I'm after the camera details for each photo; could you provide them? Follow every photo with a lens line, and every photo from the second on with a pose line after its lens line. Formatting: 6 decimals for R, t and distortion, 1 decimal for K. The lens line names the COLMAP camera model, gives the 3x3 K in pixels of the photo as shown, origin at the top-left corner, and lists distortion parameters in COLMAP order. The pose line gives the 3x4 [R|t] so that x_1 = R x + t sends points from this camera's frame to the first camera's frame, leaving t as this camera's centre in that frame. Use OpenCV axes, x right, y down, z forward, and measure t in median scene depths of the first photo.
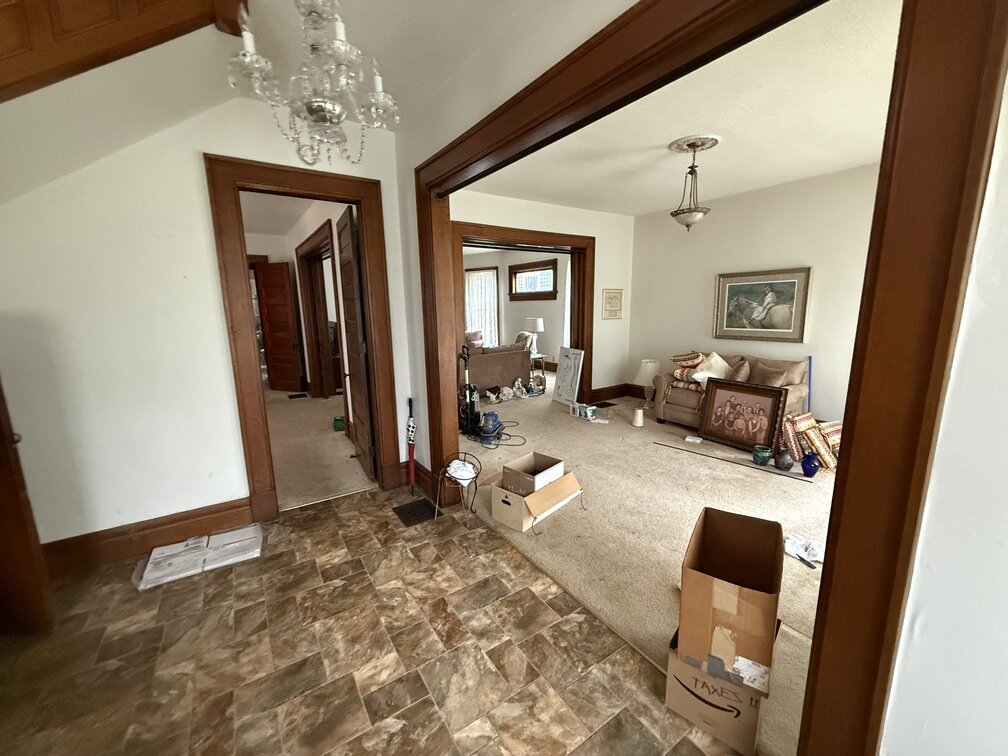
lens RADIAL K [[401.9, 0, 502.8], [0, 401.9, 378.0], [0, 0, 1]] dist [-0.000502, 0.000317]
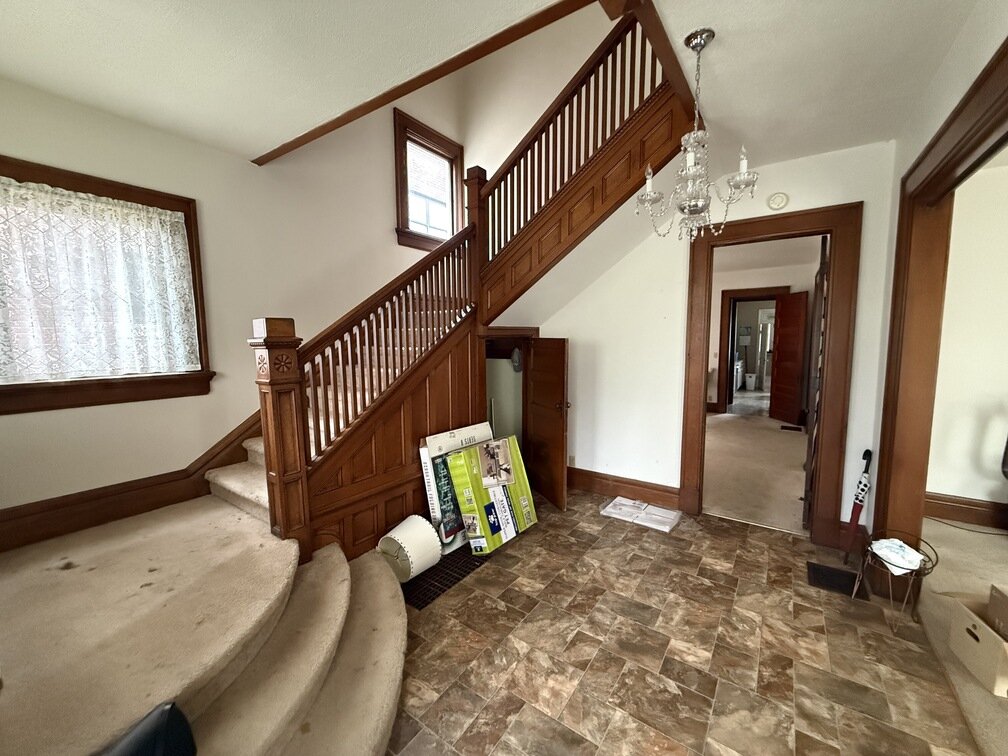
lens RADIAL K [[401.9, 0, 504.0], [0, 401.9, 379.0], [0, 0, 1]] dist [-0.000502, 0.000317]
pose [[0.361204, 0.105689, -0.926478, 0.365910], [-0.164321, 0.985222, 0.048326, -0.015963], [0.917894, 0.134784, 0.373233, -0.025465]]
